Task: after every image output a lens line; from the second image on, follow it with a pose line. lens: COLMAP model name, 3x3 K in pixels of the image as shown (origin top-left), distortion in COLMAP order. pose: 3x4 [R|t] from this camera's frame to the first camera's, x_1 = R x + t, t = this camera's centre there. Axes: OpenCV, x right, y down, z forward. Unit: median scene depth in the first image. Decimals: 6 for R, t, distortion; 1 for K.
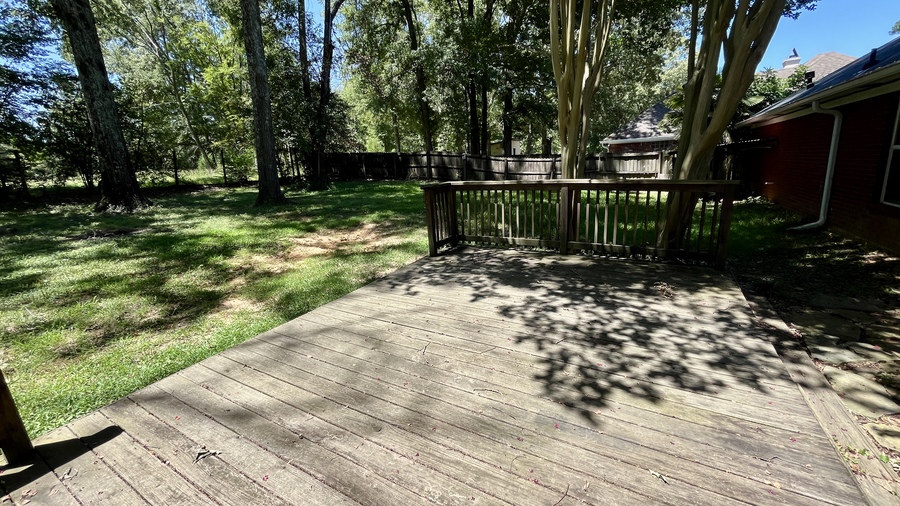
lens RADIAL K [[364.4, 0, 449.4], [0, 364.4, 254.5], [0, 0, 1]] dist [-0.001385, -0.000743]
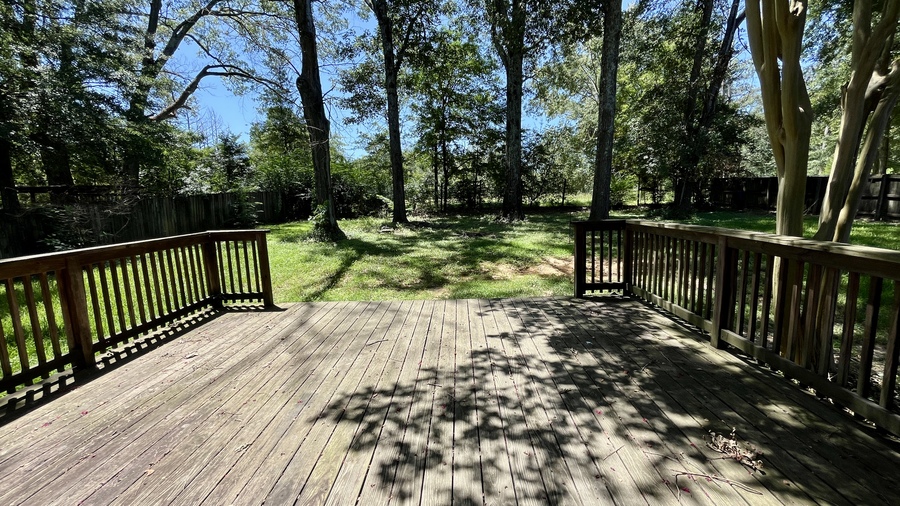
lens RADIAL K [[364.4, 0, 449.4], [0, 364.4, 254.5], [0, 0, 1]] dist [-0.001385, -0.000743]
pose [[0.480316, 0.167245, -0.861003, 0.947024], [-0.220782, 0.973097, 0.065855, -0.147295], [0.848853, 0.158463, 0.504319, 0.425135]]
